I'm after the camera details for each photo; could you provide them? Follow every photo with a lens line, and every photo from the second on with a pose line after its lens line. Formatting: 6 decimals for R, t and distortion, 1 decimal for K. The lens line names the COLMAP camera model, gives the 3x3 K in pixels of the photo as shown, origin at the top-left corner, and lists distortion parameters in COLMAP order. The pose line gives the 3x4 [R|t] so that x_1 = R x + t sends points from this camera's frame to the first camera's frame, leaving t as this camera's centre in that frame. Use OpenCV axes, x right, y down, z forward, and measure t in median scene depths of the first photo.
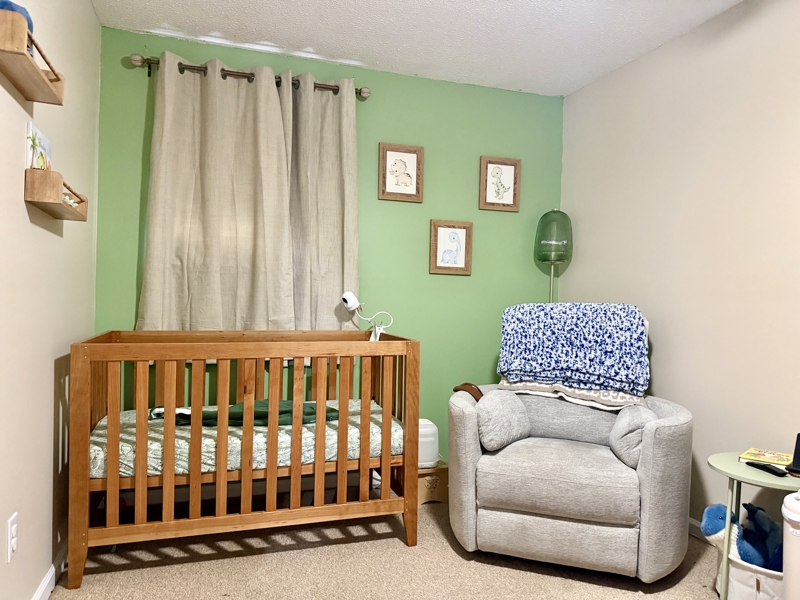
lens RADIAL K [[569.5, 0, 400.0], [0, 569.5, 300.0], [0, 0, 1]] dist [0.073285, -0.098964]
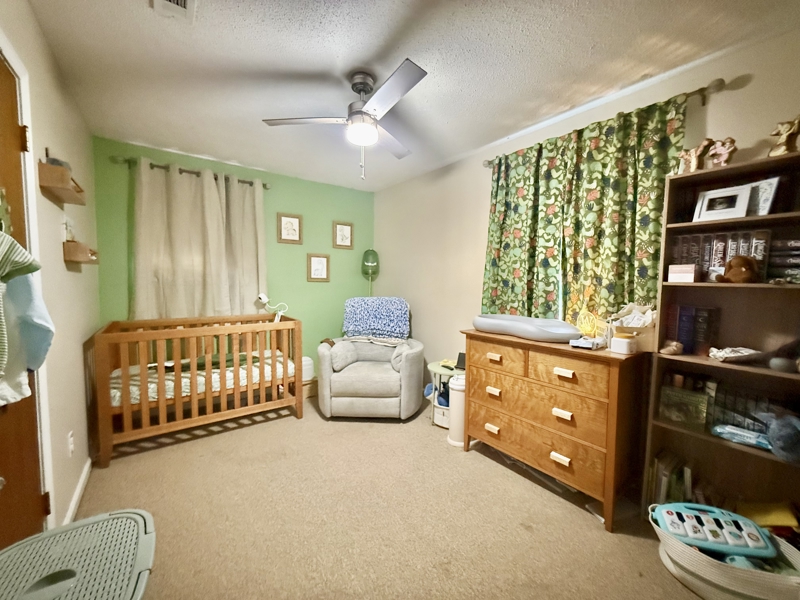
lens RADIAL K [[320.4, 0, 400.0], [0, 320.4, 300.0], [0, 0, 1]] dist [0.002427, 0.000427]
pose [[0.950025, -0.027790, 0.310935, 0.014974], [0.008155, 0.997899, 0.064271, -0.070672], [-0.312068, -0.058523, 0.948256, -0.182334]]
